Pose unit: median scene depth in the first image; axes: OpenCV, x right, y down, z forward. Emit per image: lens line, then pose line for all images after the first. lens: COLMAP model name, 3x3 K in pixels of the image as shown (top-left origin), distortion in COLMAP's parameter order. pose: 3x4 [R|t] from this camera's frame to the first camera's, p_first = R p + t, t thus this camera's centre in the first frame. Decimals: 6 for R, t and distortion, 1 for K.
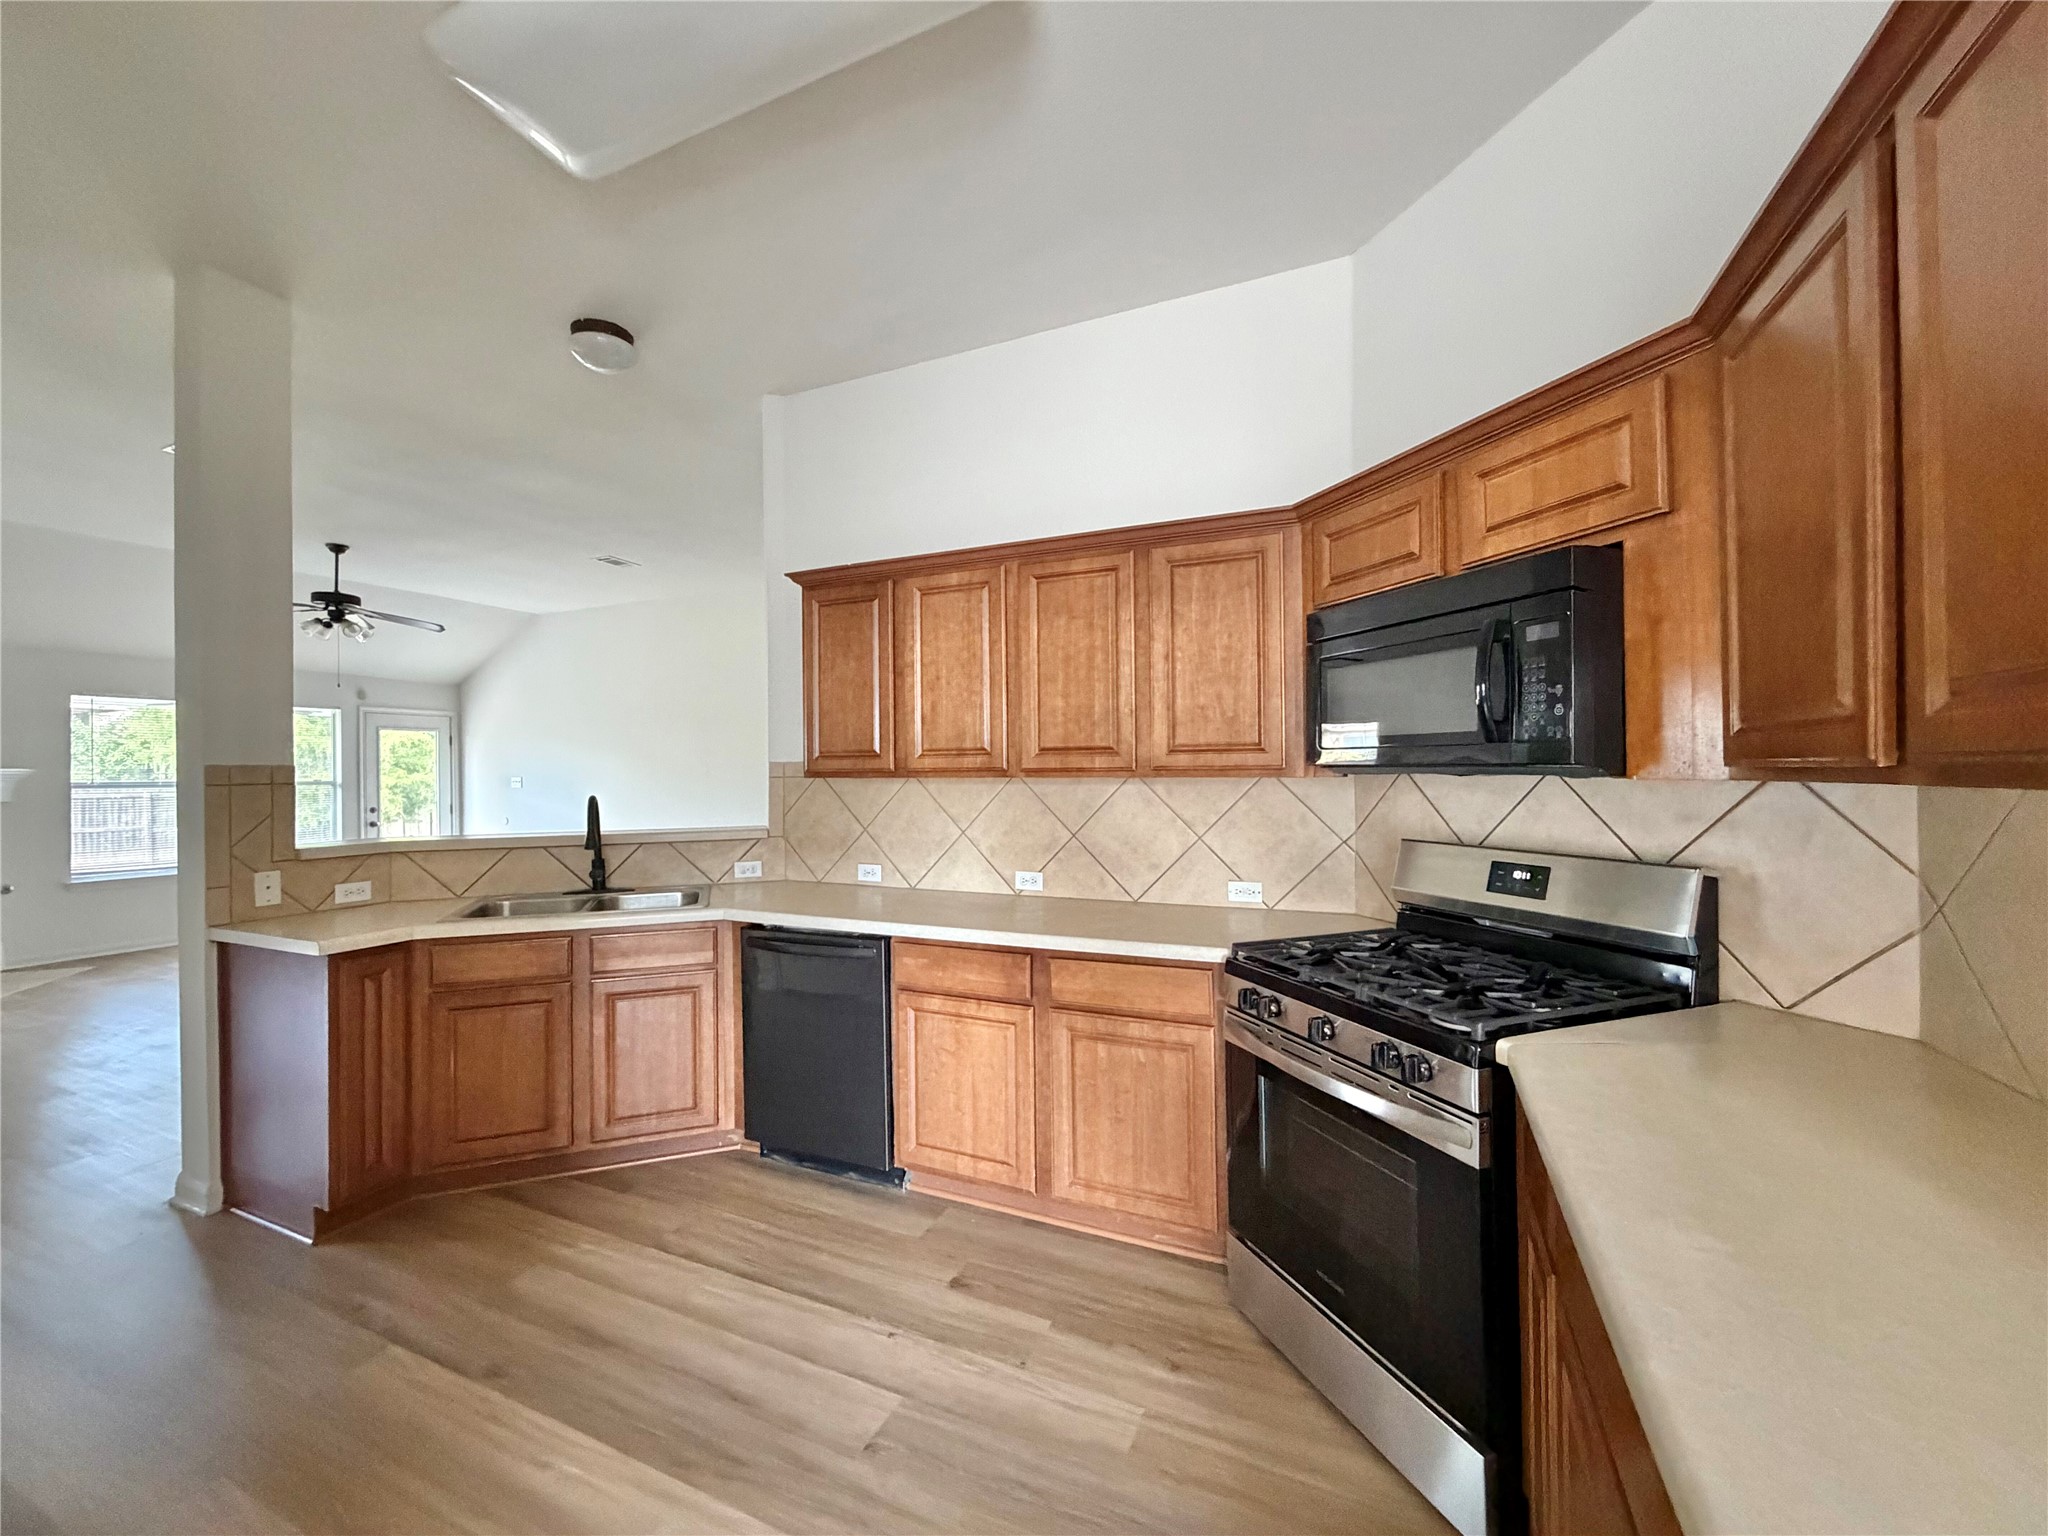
lens RADIAL K [[815.6, 0, 1024.0], [0, 815.6, 768.0], [0, 0, 1]] dist [0.000996, 0.000088]
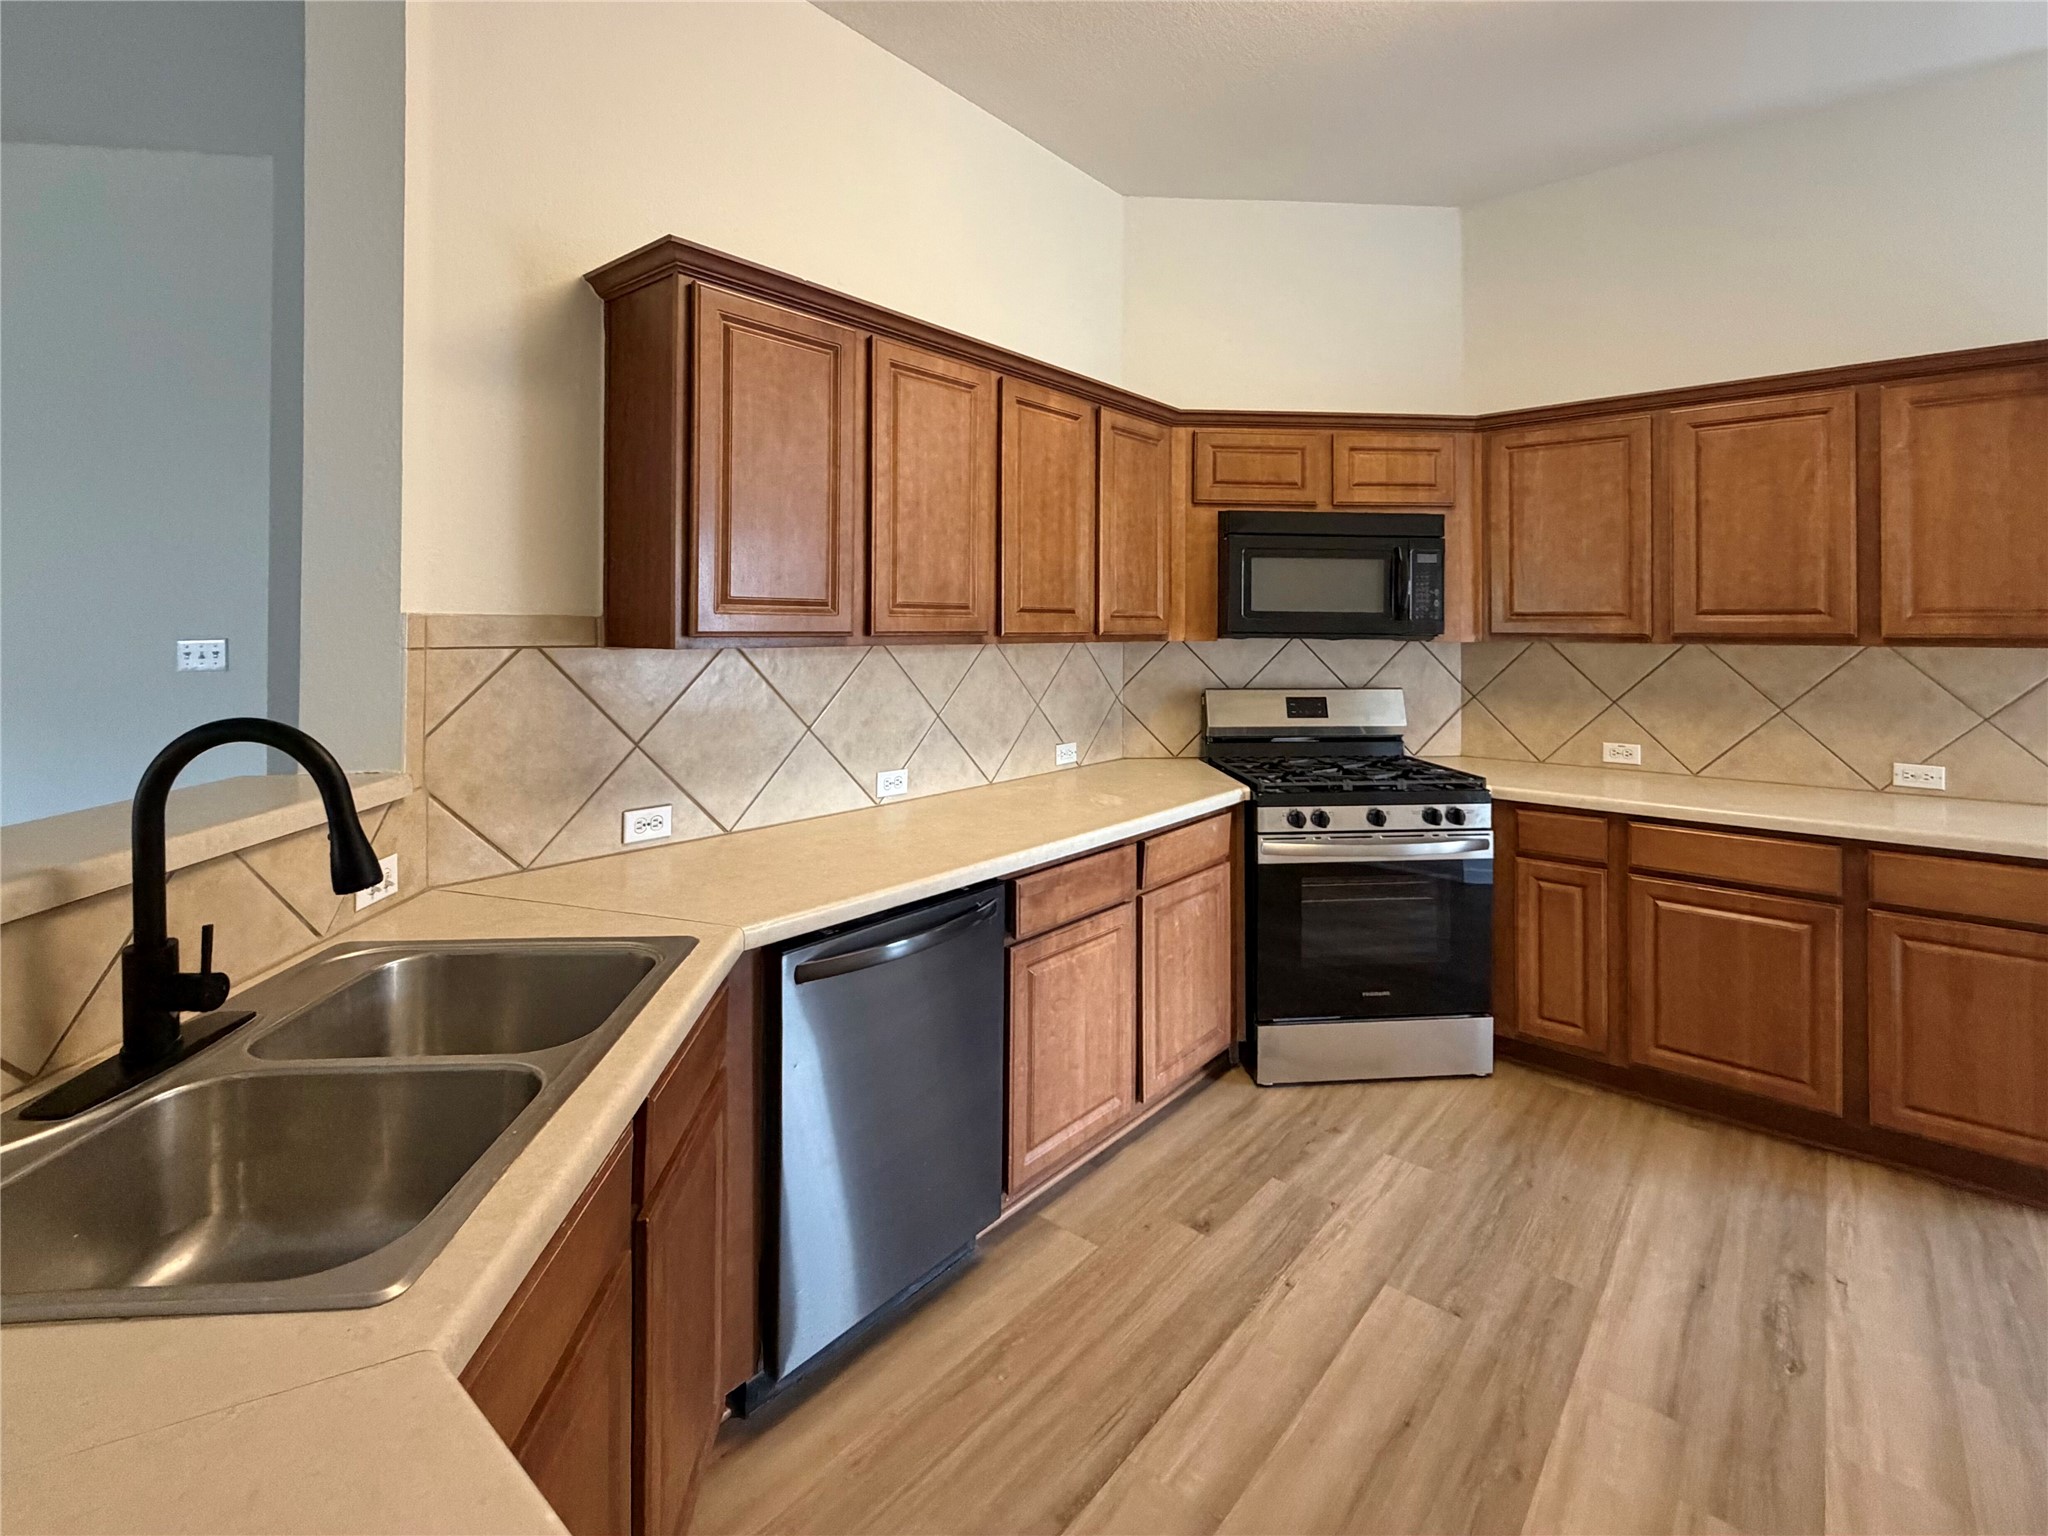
lens RADIAL K [[948.9, 0, 1020.9], [0, 948.9, 620.7], [0, 0, 1]] dist [0.000613, -0.000042]
pose [[0.271117, 0.015639, 0.962419, -1.107685], [-0.006969, 0.999874, -0.014285, 0.002257], [-0.962521, -0.002834, 0.271191, 0.906521]]
